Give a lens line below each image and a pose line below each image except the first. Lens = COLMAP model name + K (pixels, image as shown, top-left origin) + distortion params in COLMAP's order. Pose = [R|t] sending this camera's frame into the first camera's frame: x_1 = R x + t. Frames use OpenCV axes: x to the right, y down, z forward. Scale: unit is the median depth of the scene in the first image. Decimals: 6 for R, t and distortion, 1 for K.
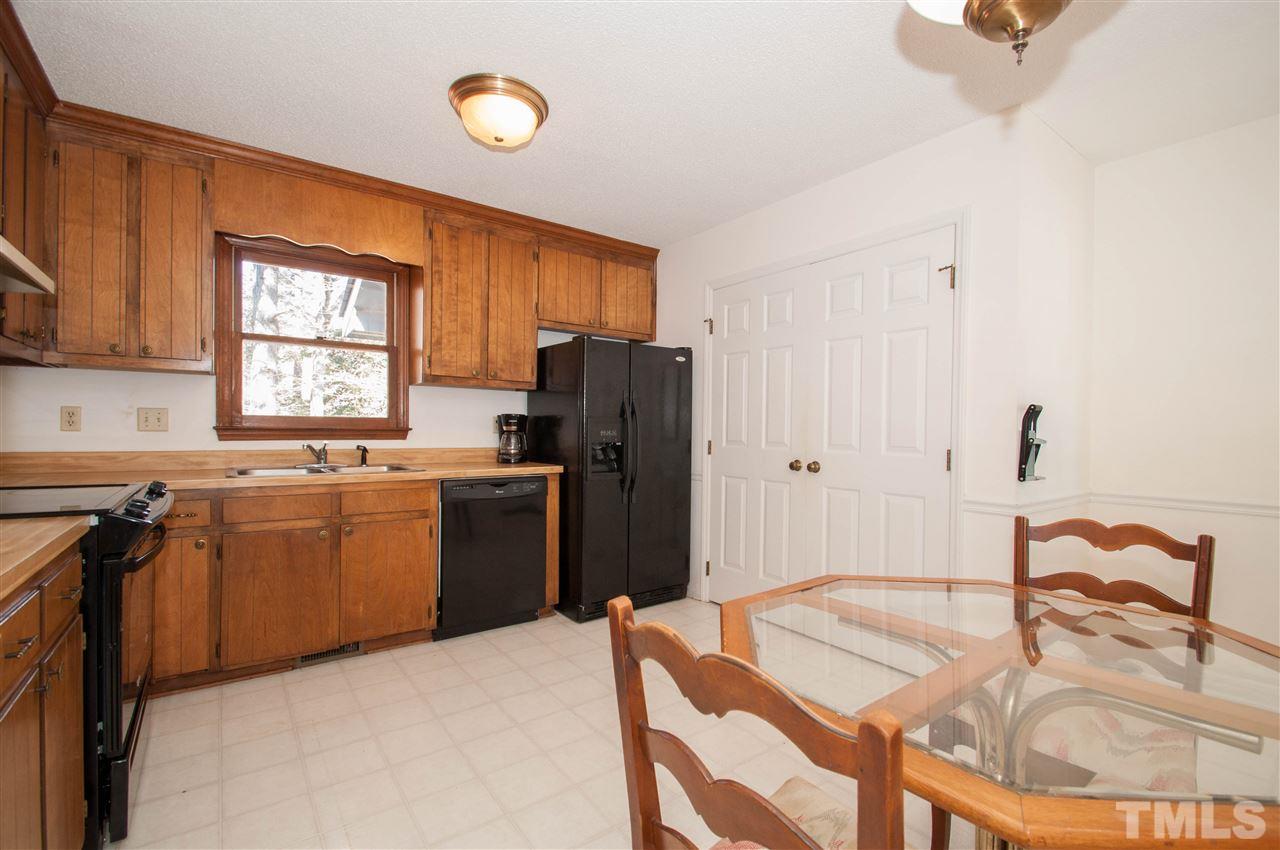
lens RADIAL K [[559.6, 0, 646.0], [0, 559.6, 432.2], [0, 0, 1]] dist [-0.002380, -0.001875]
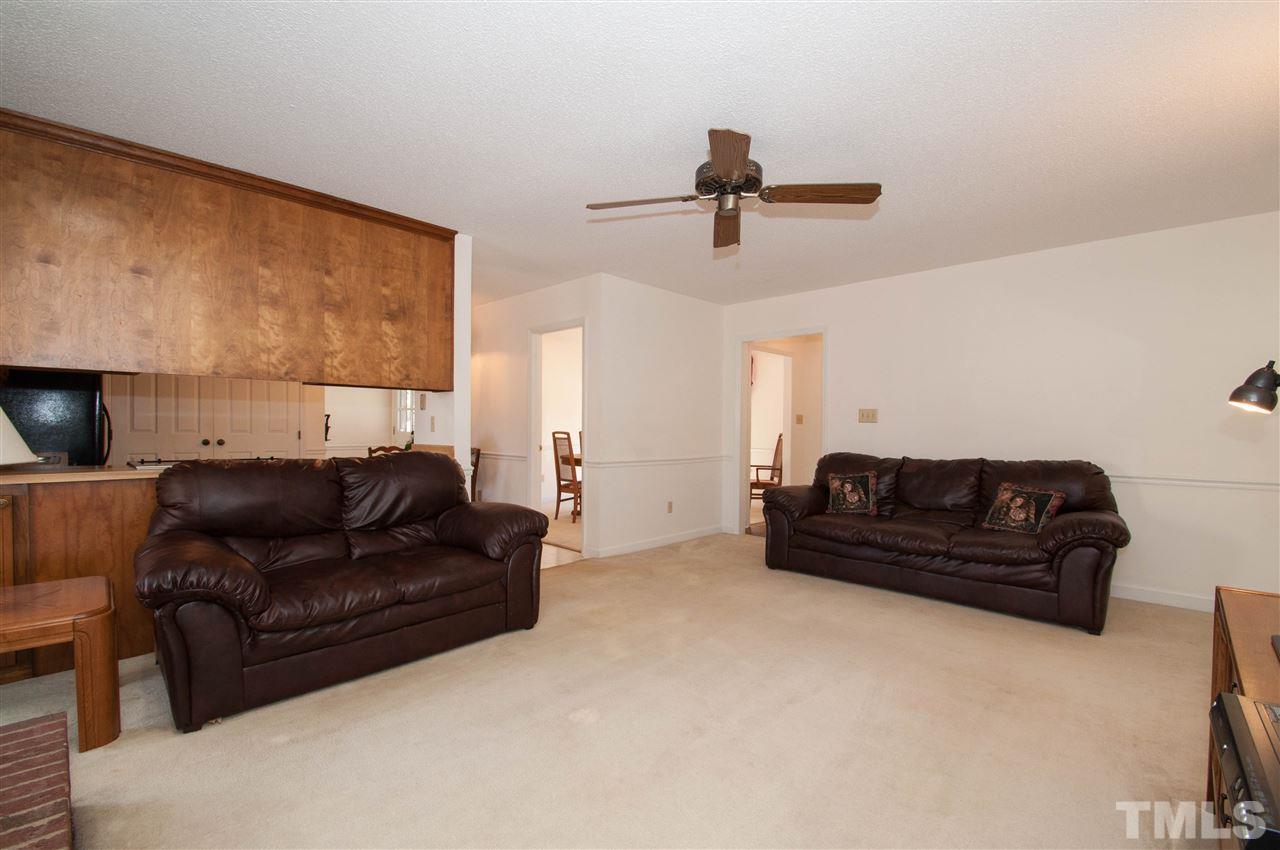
lens RADIAL K [[559.6, 0, 651.4], [0, 559.6, 425.1], [0, 0, 1]] dist [-0.002380, -0.001875]
pose [[-0.155387, -0.011074, 0.987792, -1.739950], [-0.005650, 0.999931, 0.010321, -0.022292], [-0.987838, -0.003978, -0.155438, -0.128881]]
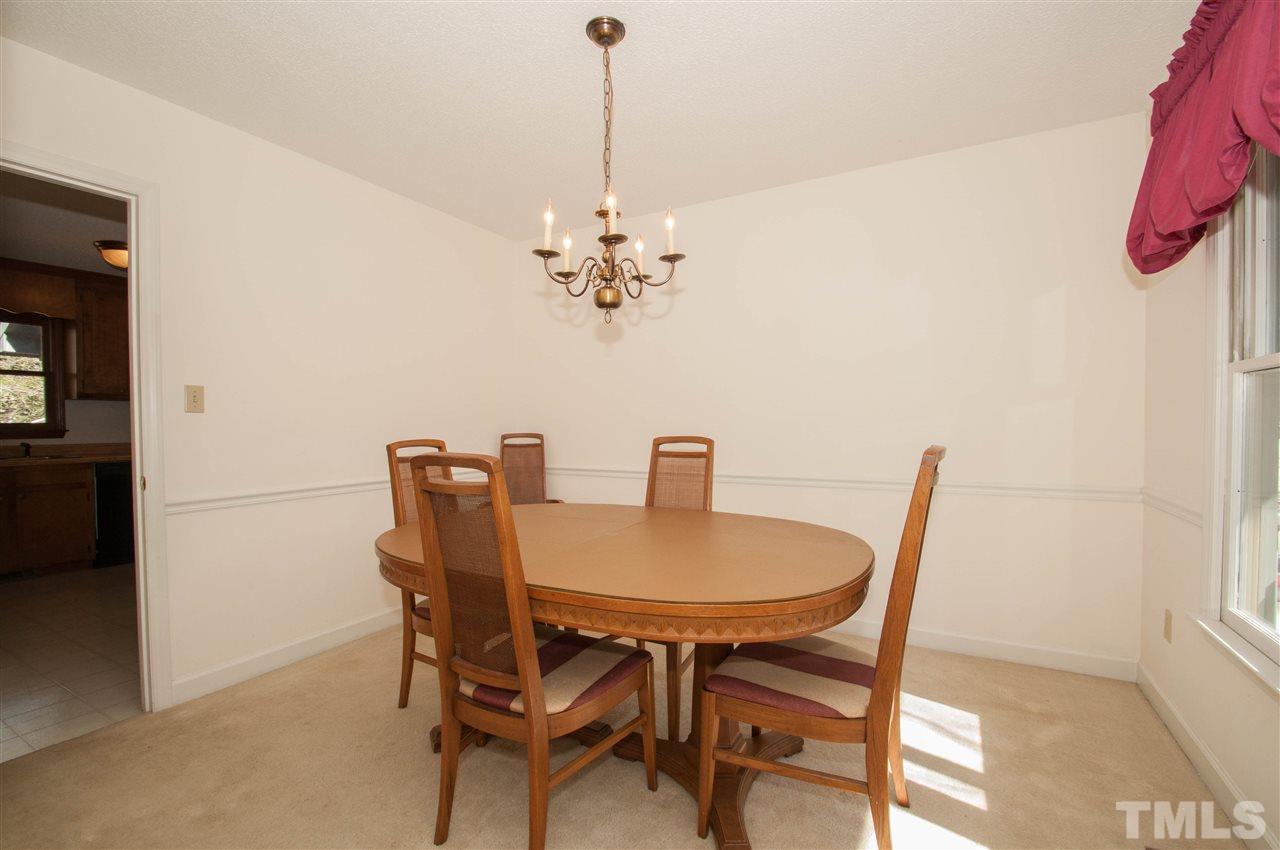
lens RADIAL K [[559.6, 0, 636.8], [0, 559.6, 429.4], [0, 0, 1]] dist [-0.002380, -0.001875]
pose [[0.919081, -0.027225, 0.393128, 0.376416], [0.022263, 0.999605, 0.017177, -0.000727], [-0.393440, -0.007035, 0.919323, -0.932221]]
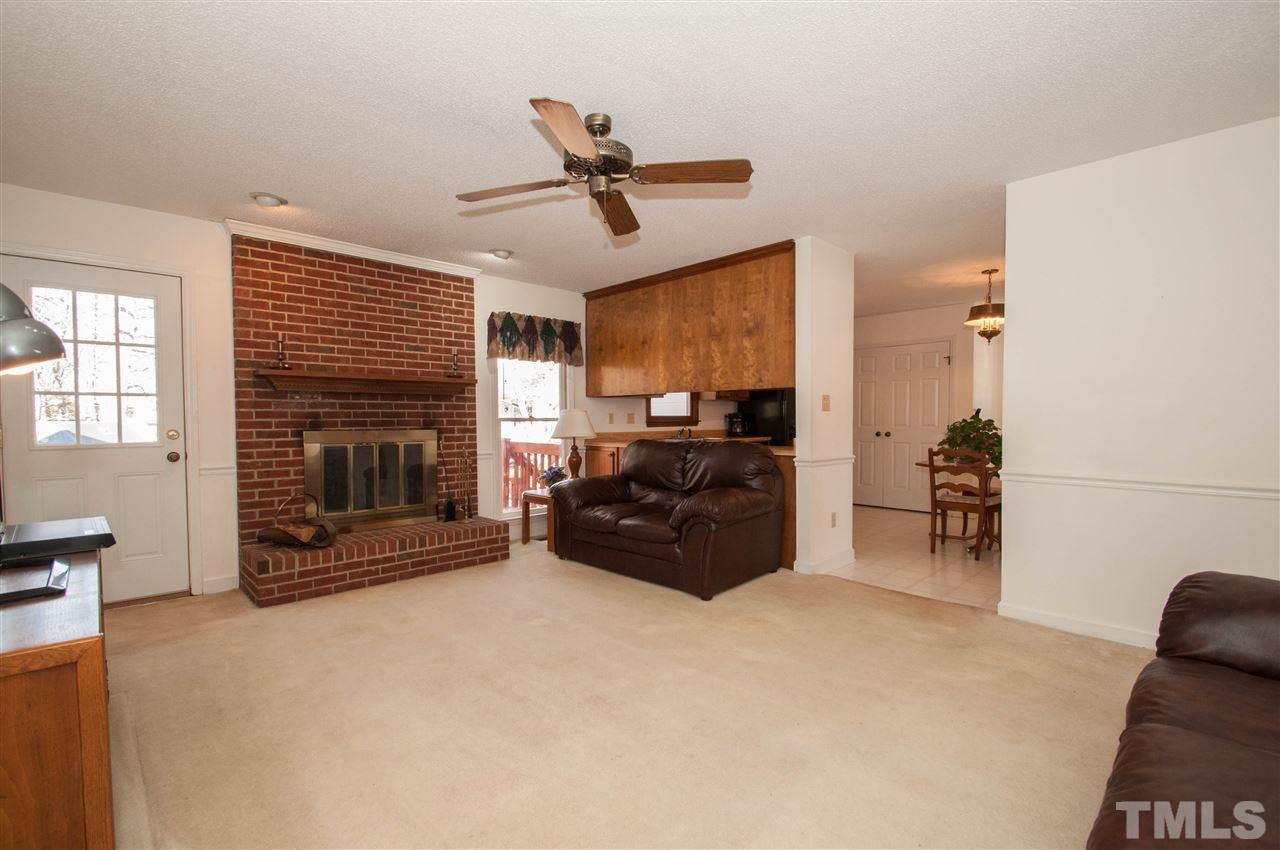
lens RADIAL K [[559.6, 0, 647.7], [0, 559.6, 429.7], [0, 0, 1]] dist [-0.002380, -0.001875]
pose [[0.992494, -0.018026, 0.120957, -0.960436], [0.016323, 0.999753, 0.015057, -0.007828], [-0.121199, -0.012970, 0.992544, -1.173951]]
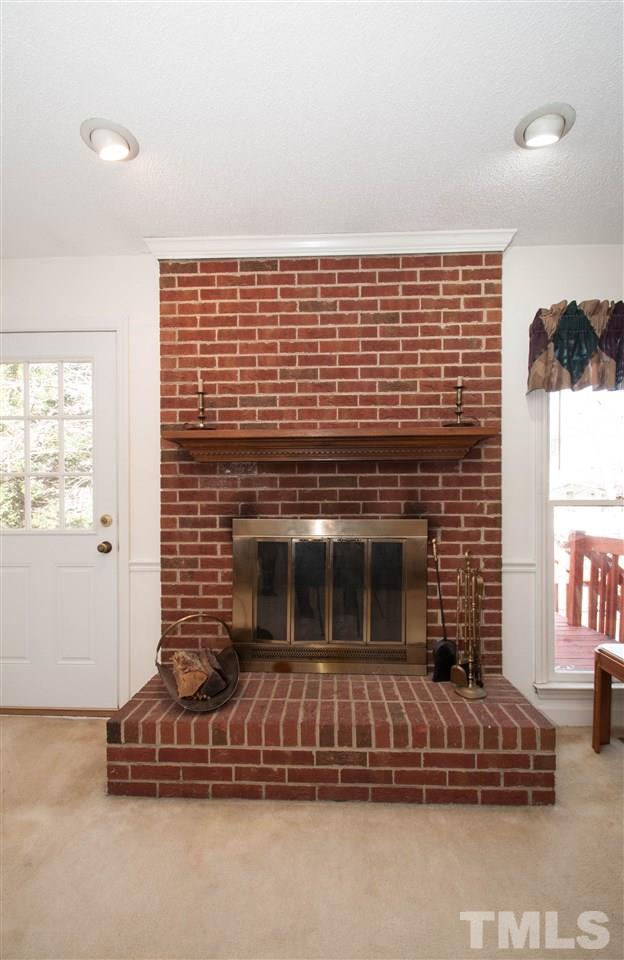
lens RADIAL K [[435.4, 0, 319.2], [0, 435.4, 511.7], [0, 0, 1]] dist [0.008690, -0.001234]
pose [[0.768754, -0.004402, -0.639529, -1.029966], [0.008000, 0.999964, 0.002733, -0.010593], [0.639495, -0.007217, 0.768762, -0.254235]]
